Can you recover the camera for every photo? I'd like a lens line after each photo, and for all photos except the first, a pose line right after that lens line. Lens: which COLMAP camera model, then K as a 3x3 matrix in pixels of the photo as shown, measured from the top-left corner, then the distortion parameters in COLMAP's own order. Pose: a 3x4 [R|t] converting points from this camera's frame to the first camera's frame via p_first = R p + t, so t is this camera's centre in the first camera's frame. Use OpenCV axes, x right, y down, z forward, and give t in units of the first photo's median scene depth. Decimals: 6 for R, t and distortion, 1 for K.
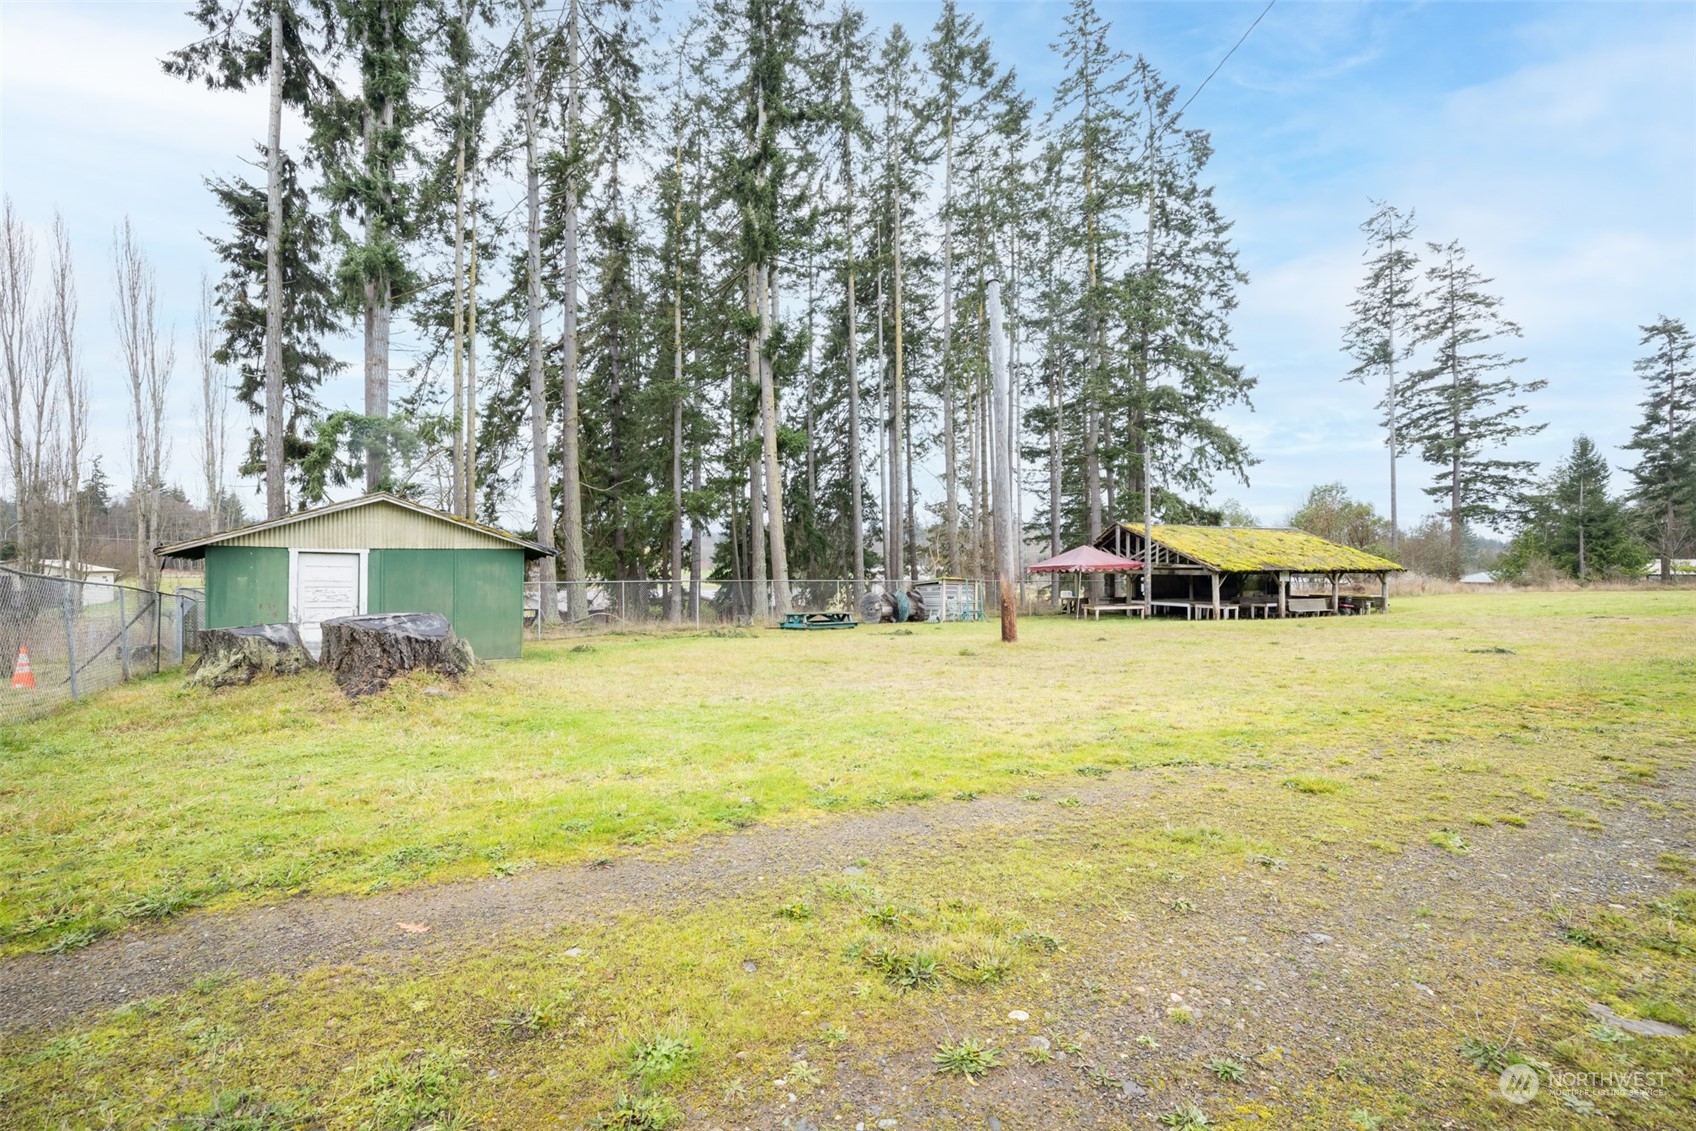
lens RADIAL K [[747.1, 0, 848.0], [0, 747.1, 565.5], [0, 0, 1]] dist [-0.035961, 0.015759]
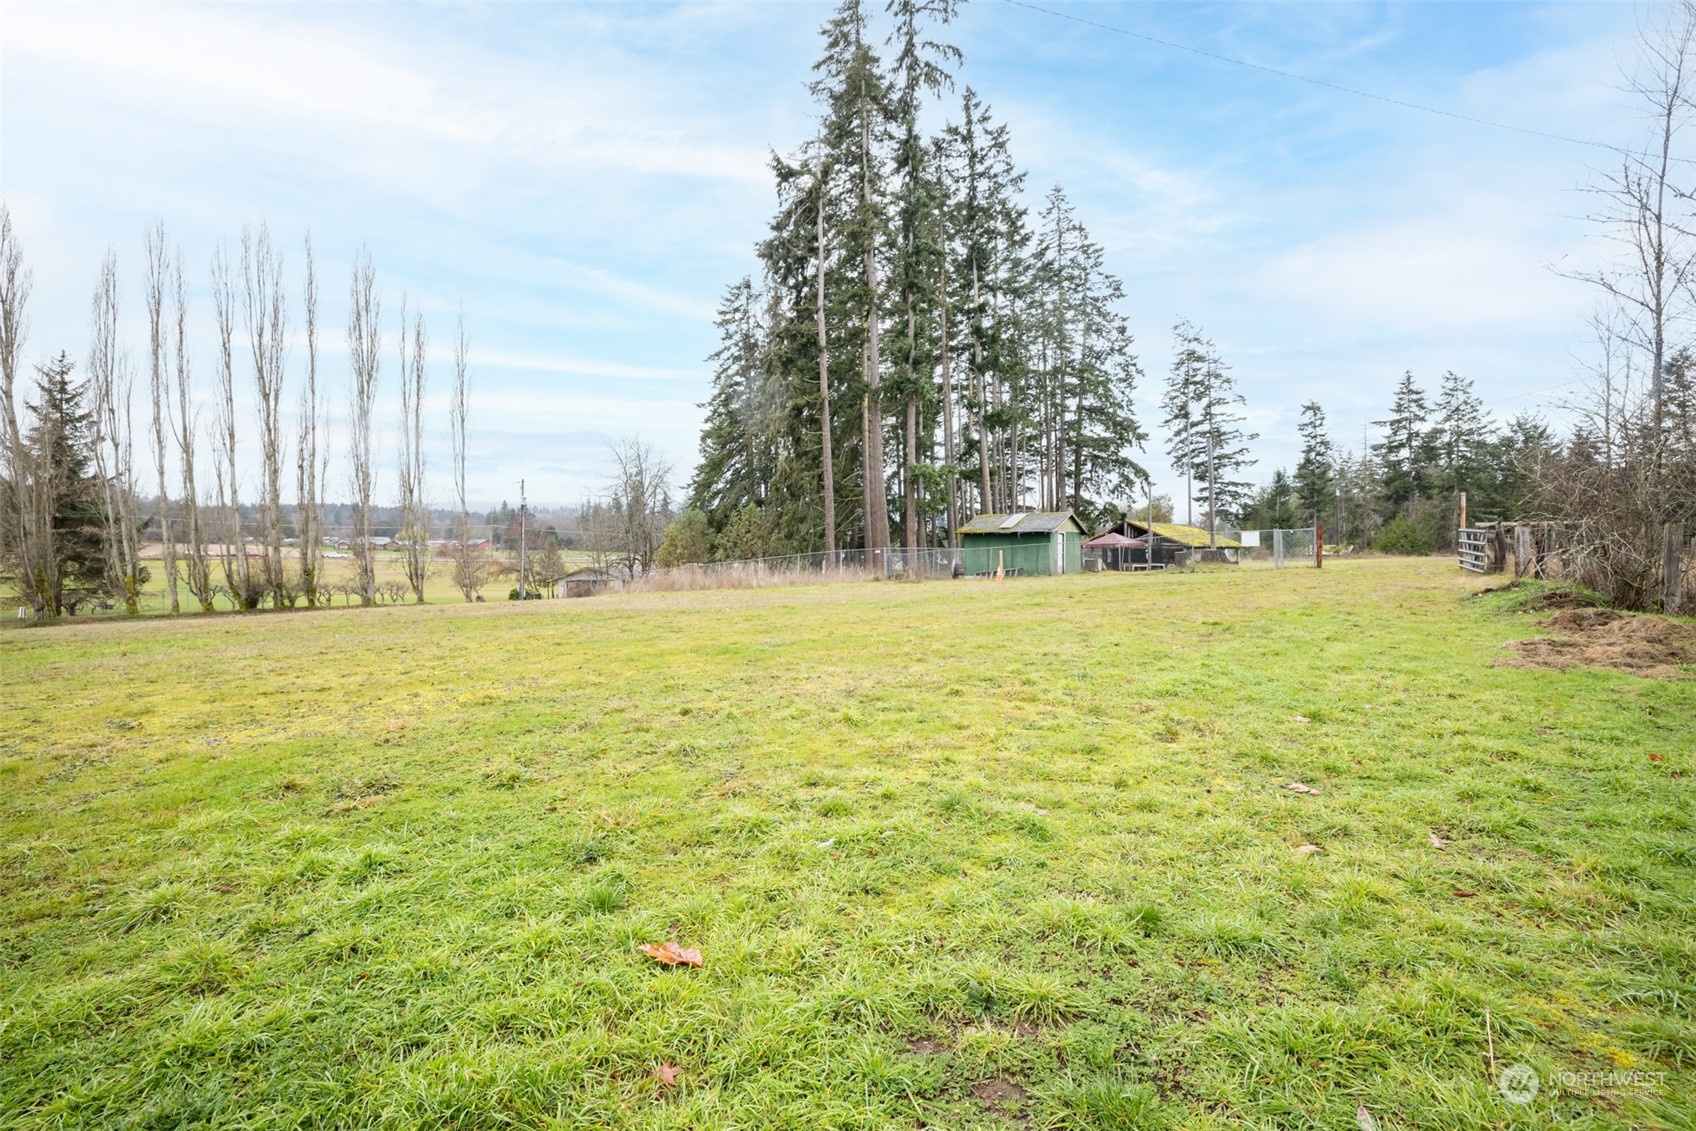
lens RADIAL K [[747.1, 0, 848.0], [0, 747.1, 565.5], [0, 0, 1]] dist [-0.035961, 0.015759]
pose [[0.945273, -0.006859, 0.326210, -0.449389], [0.000862, 0.999828, 0.018526, 0.009444], [-0.326281, -0.017231, 0.945116, -0.262145]]
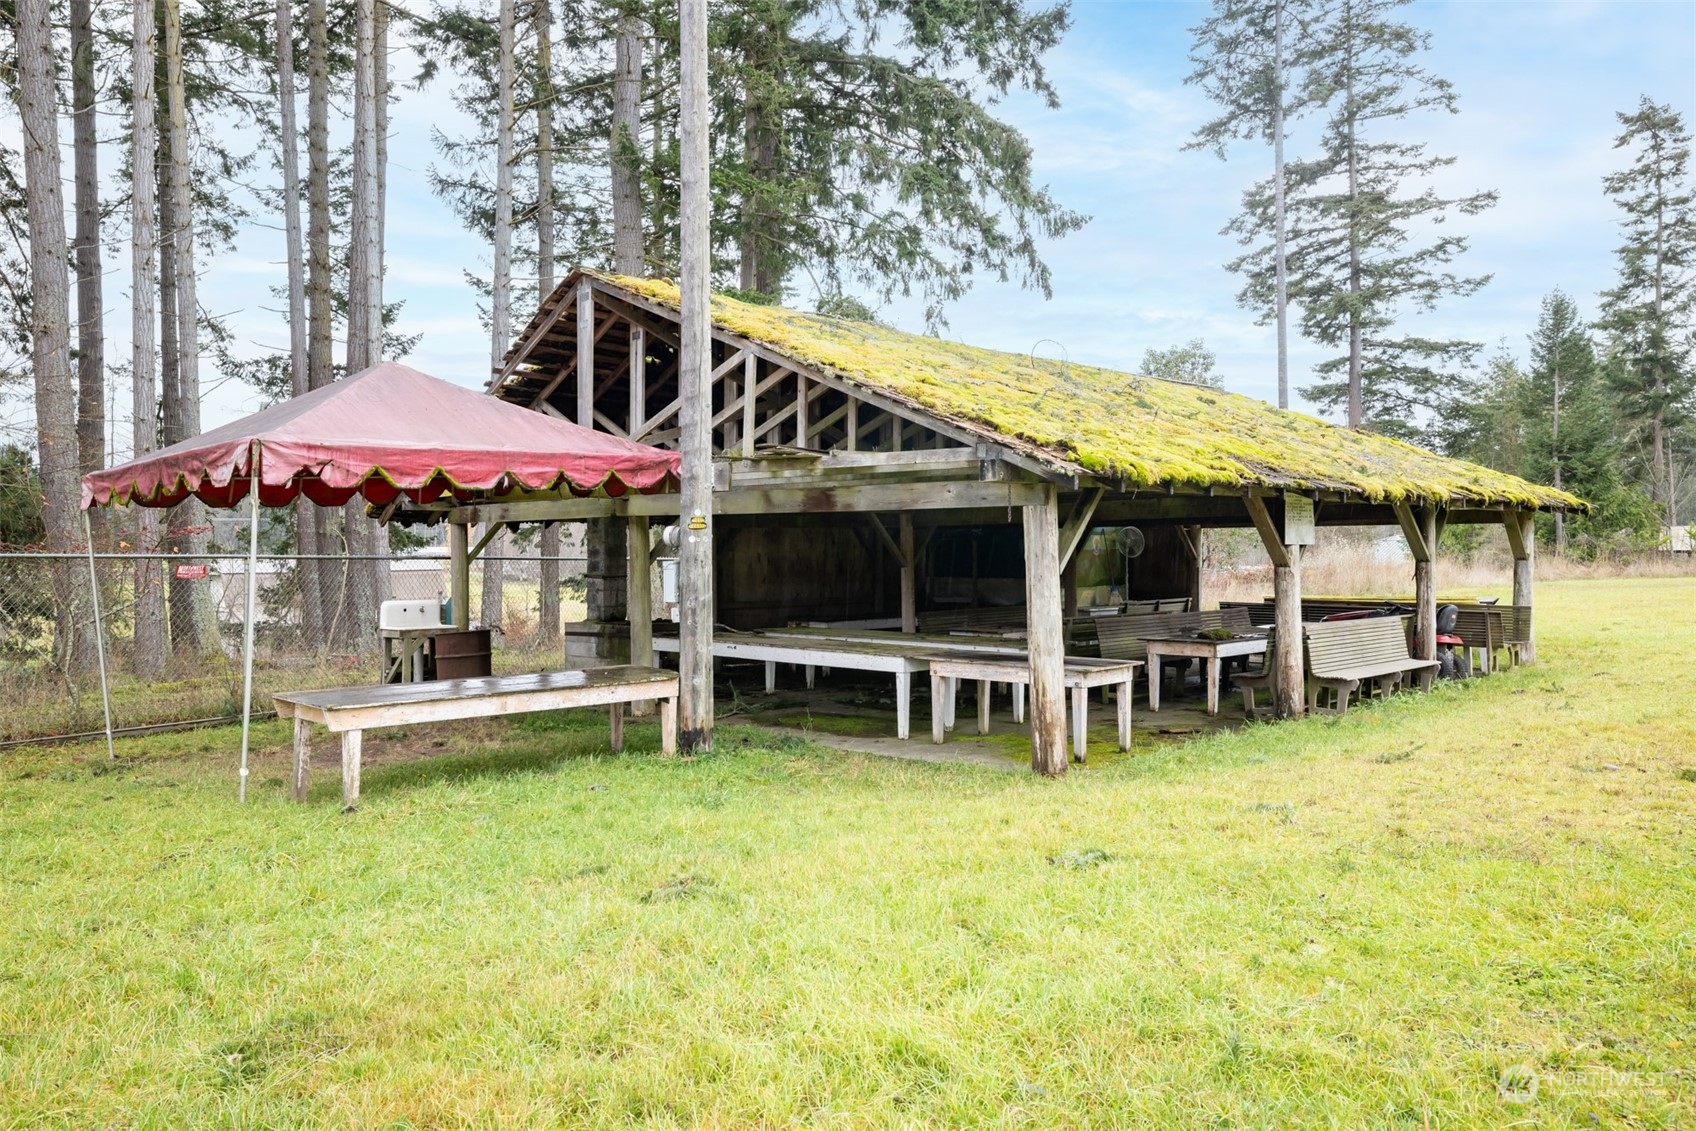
lens RADIAL K [[1233.6, 0, 850.0], [0, 1233.6, 541.9], [0, 0, 1]] dist [-0.008043, 0.065768]
pose [[0.922550, -0.000959, 0.385877, 0.150638], [0.002923, 0.999986, -0.004505, 0.010256], [-0.385867, 0.005284, 0.922539, 0.330785]]
